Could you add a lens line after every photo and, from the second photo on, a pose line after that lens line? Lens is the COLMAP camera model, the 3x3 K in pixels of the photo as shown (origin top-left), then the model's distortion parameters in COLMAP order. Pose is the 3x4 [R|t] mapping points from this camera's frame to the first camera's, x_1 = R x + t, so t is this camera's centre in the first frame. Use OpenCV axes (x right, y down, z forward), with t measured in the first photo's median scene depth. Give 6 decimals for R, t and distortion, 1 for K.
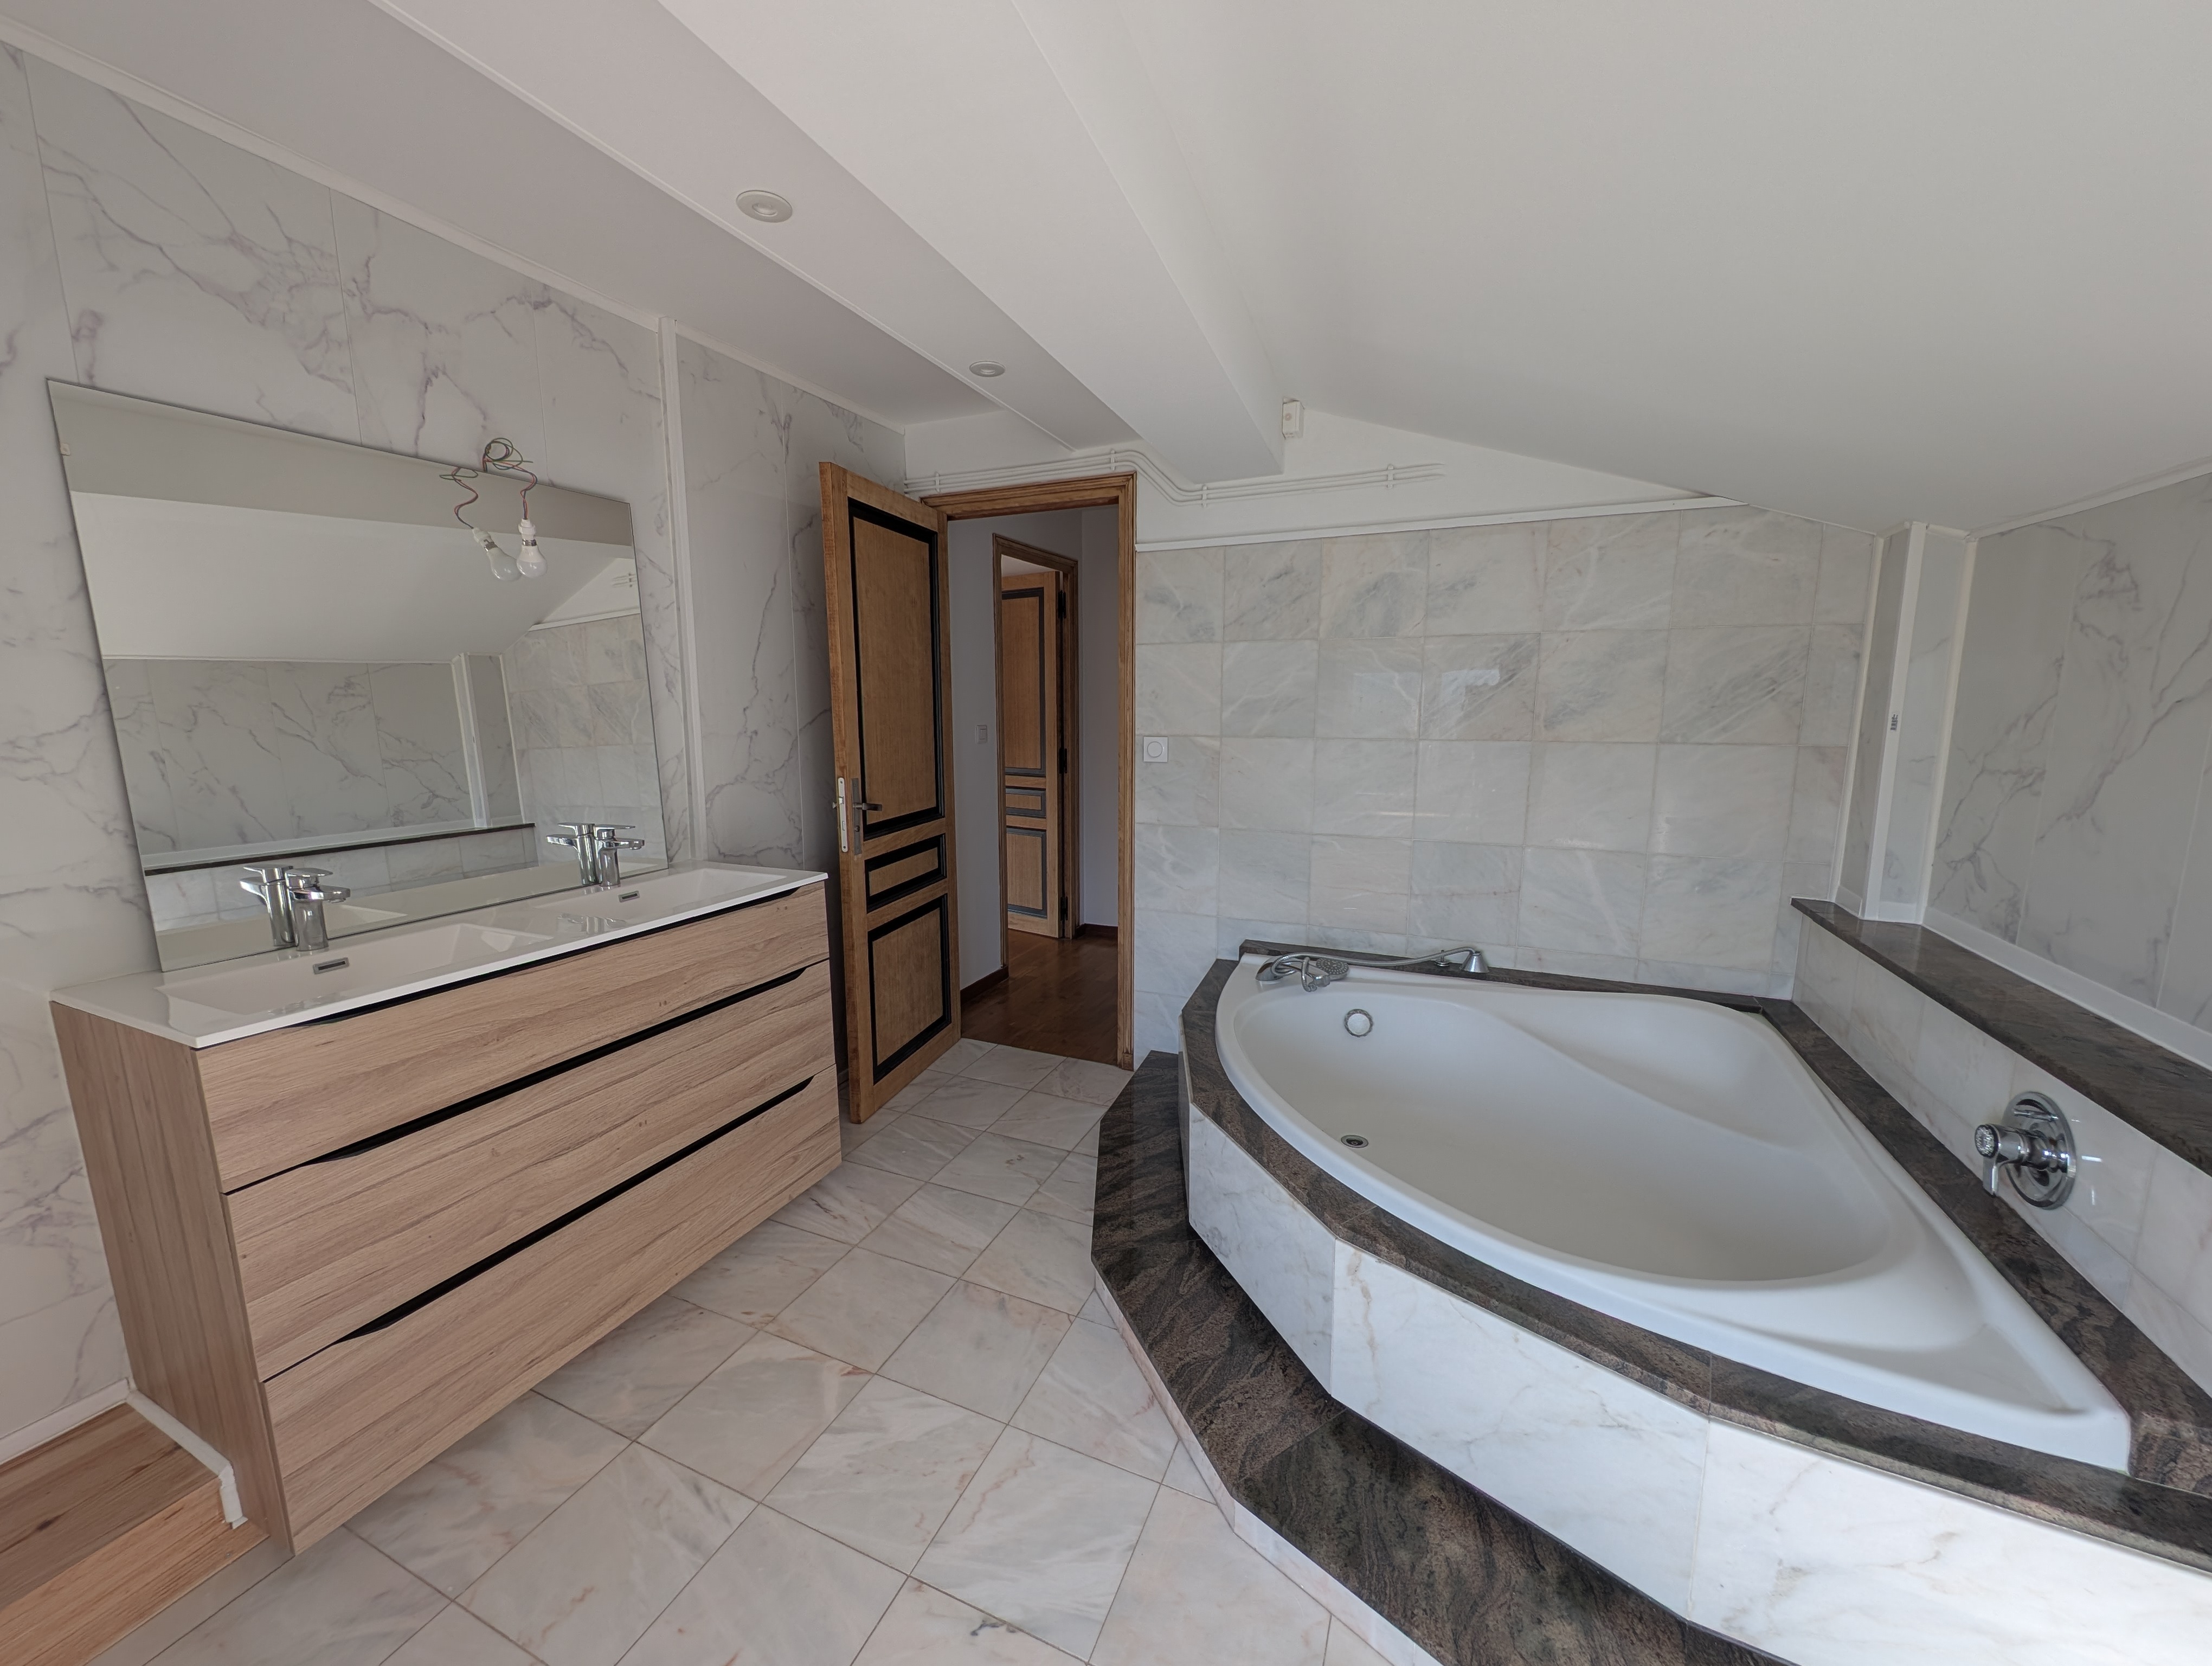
lens RADIAL K [[844.4, 0, 1112.1], [0, 844.4, 826.8], [0, 0, 1]] dist [0.000374, 0.000029]
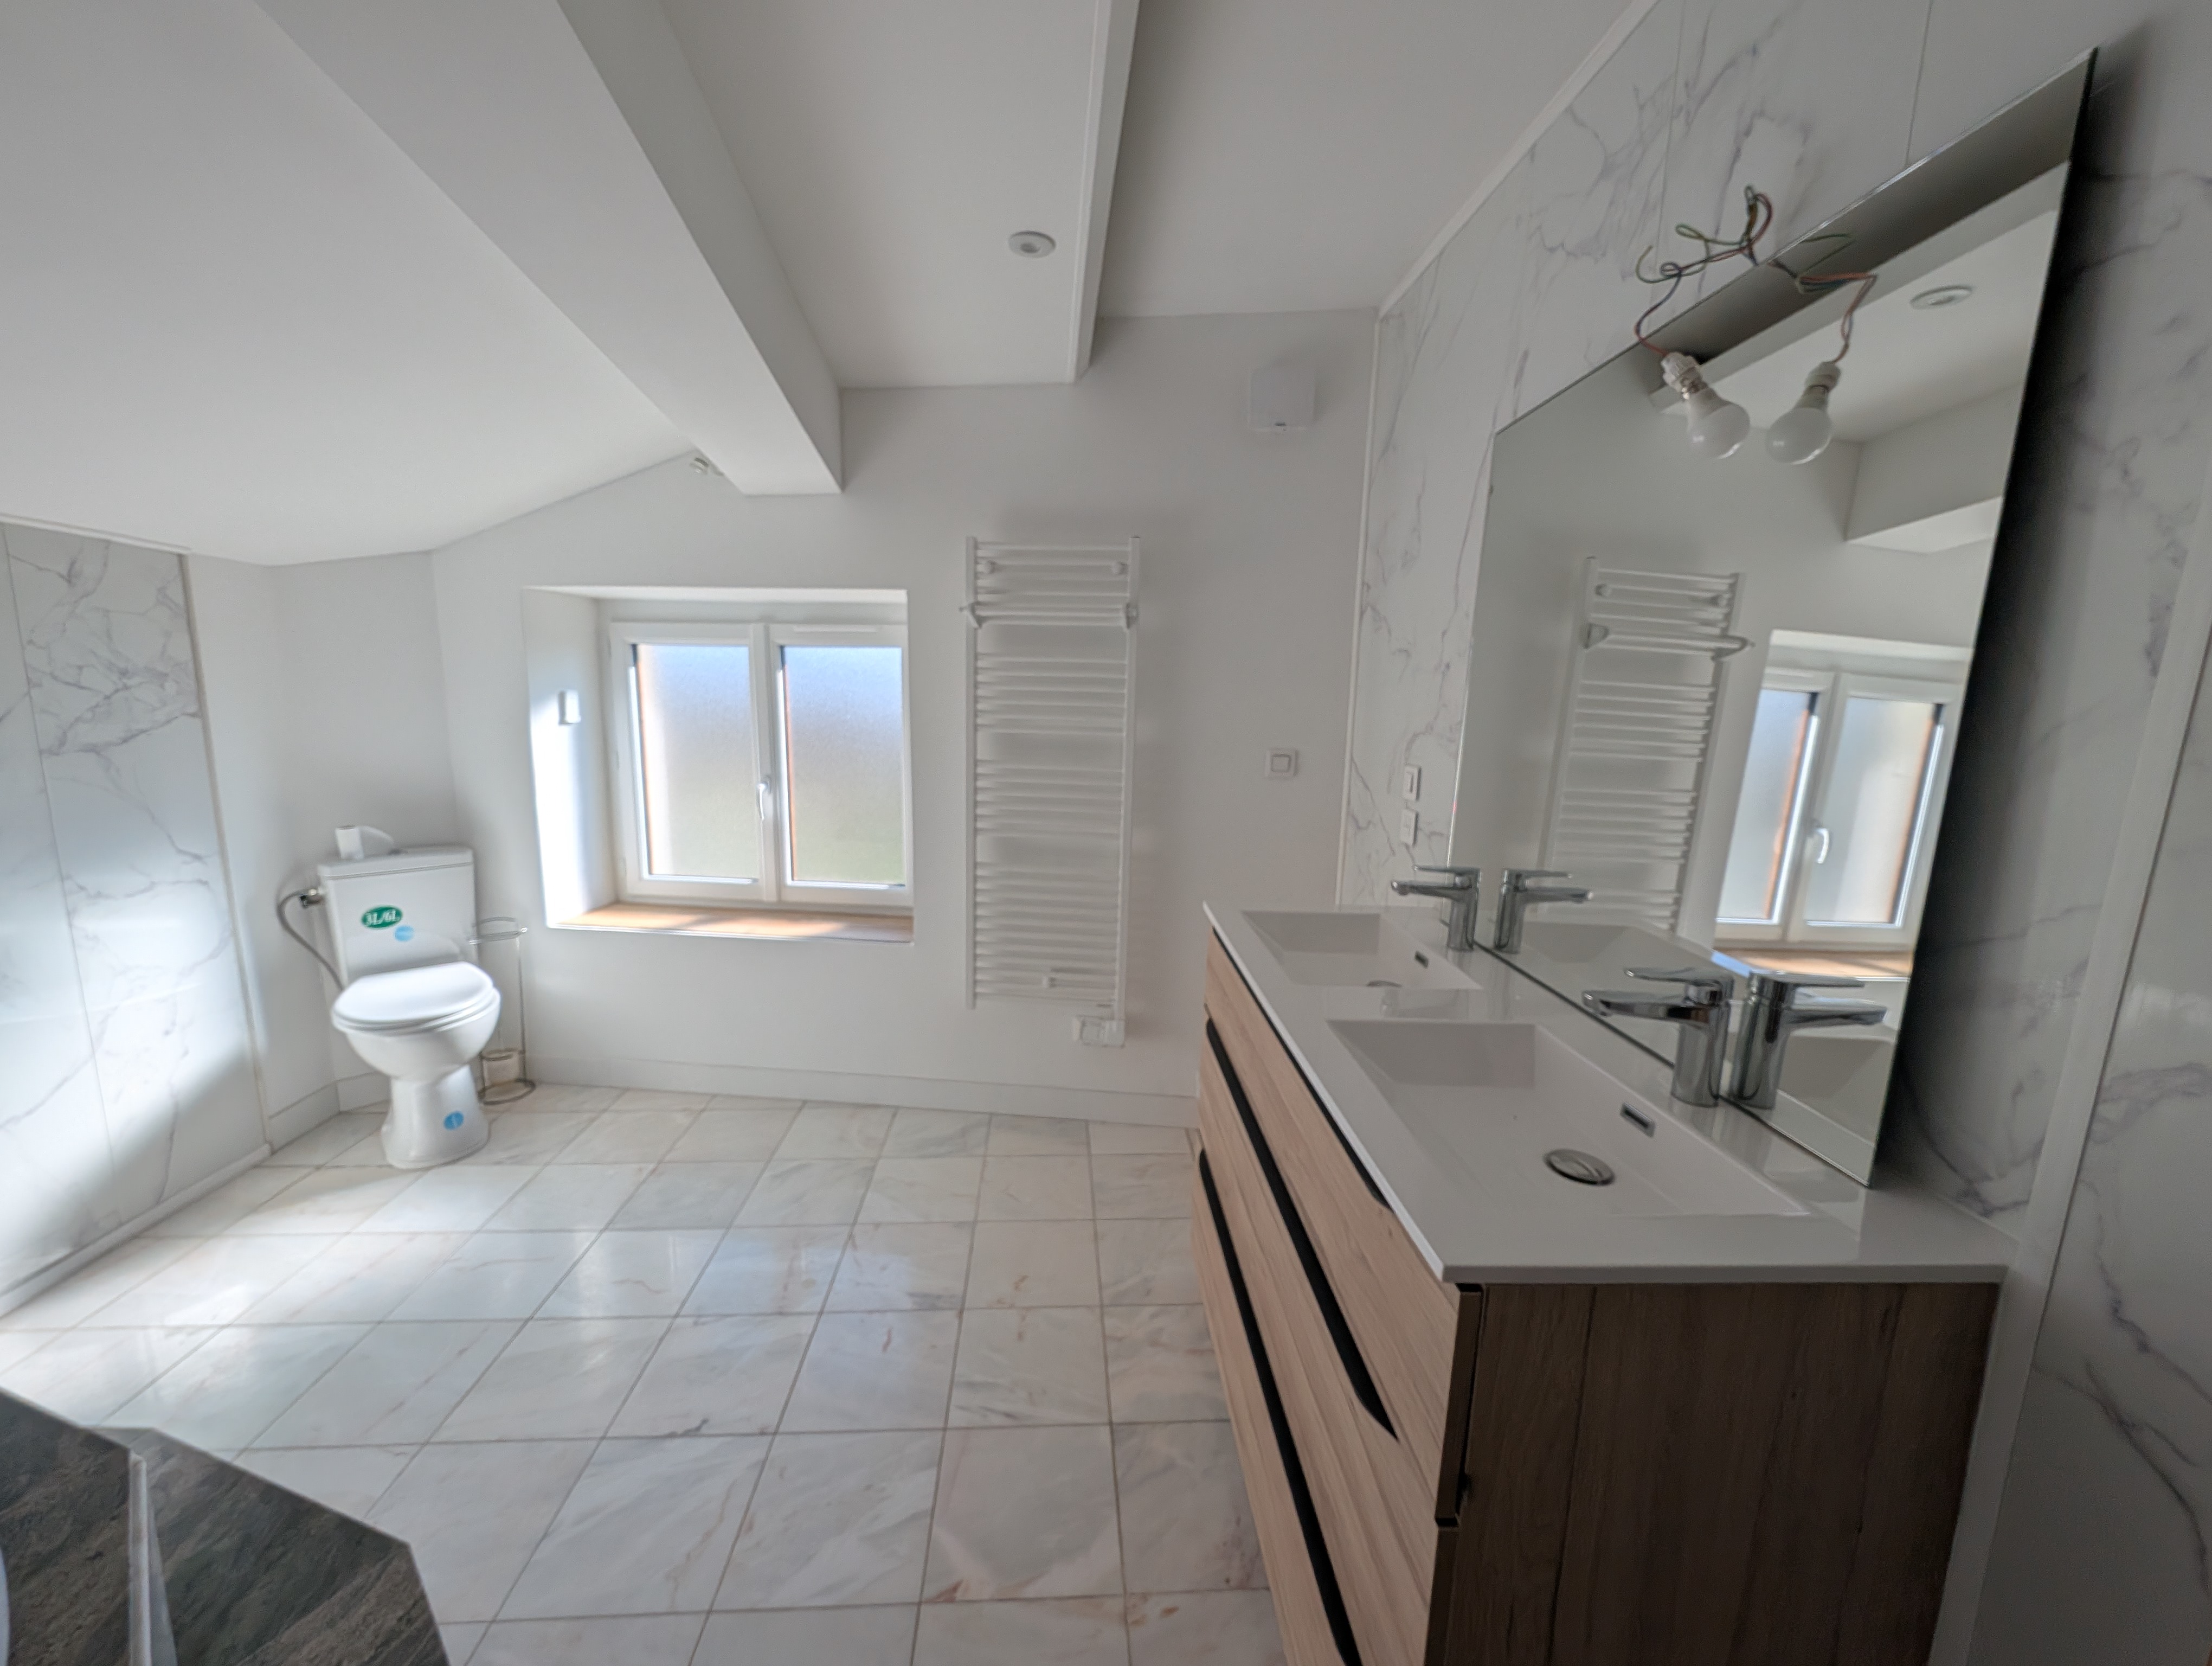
lens RADIAL K [[844.4, 0, 1105.9], [0, 844.4, 834.7], [0, 0, 1]] dist [0.000374, 0.000029]
pose [[-0.892588, 0.063826, -0.446332, -0.152348], [-0.086083, 0.947595, 0.307658, -0.258694], [0.442579, 0.313034, -0.840318, 1.637054]]
